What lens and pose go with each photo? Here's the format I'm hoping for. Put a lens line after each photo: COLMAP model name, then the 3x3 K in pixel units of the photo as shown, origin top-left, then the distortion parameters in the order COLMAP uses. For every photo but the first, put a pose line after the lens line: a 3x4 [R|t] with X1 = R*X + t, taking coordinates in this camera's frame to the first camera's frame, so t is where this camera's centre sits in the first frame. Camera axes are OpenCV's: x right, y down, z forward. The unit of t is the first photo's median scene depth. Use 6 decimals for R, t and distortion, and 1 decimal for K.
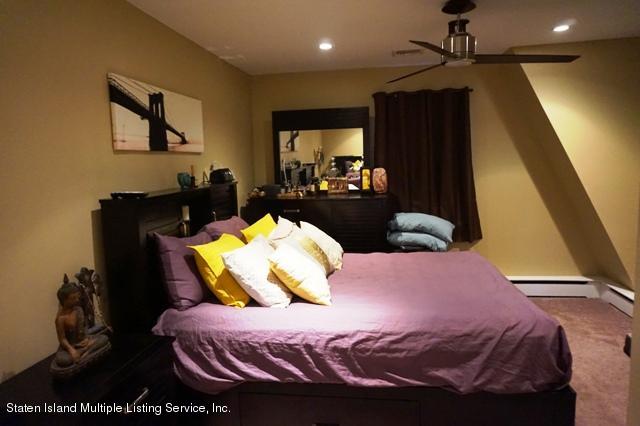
lens RADIAL K [[432.4, 0, 318.7], [0, 432.4, 214.1], [0, 0, 1]] dist [-0.040044, 0.032576]
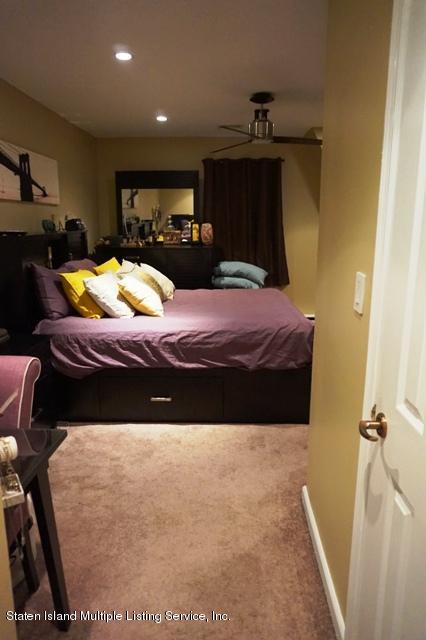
lens RADIAL K [[432.4, 0, 214.1], [0, 432.4, 317.1], [0, 0, 1]] dist [-0.040044, 0.032576]
pose [[0.991310, 0.001143, 0.131542, 0.005300], [-0.013435, 0.995614, 0.092591, 0.069157], [-0.130859, -0.093553, 0.986977, -0.350195]]
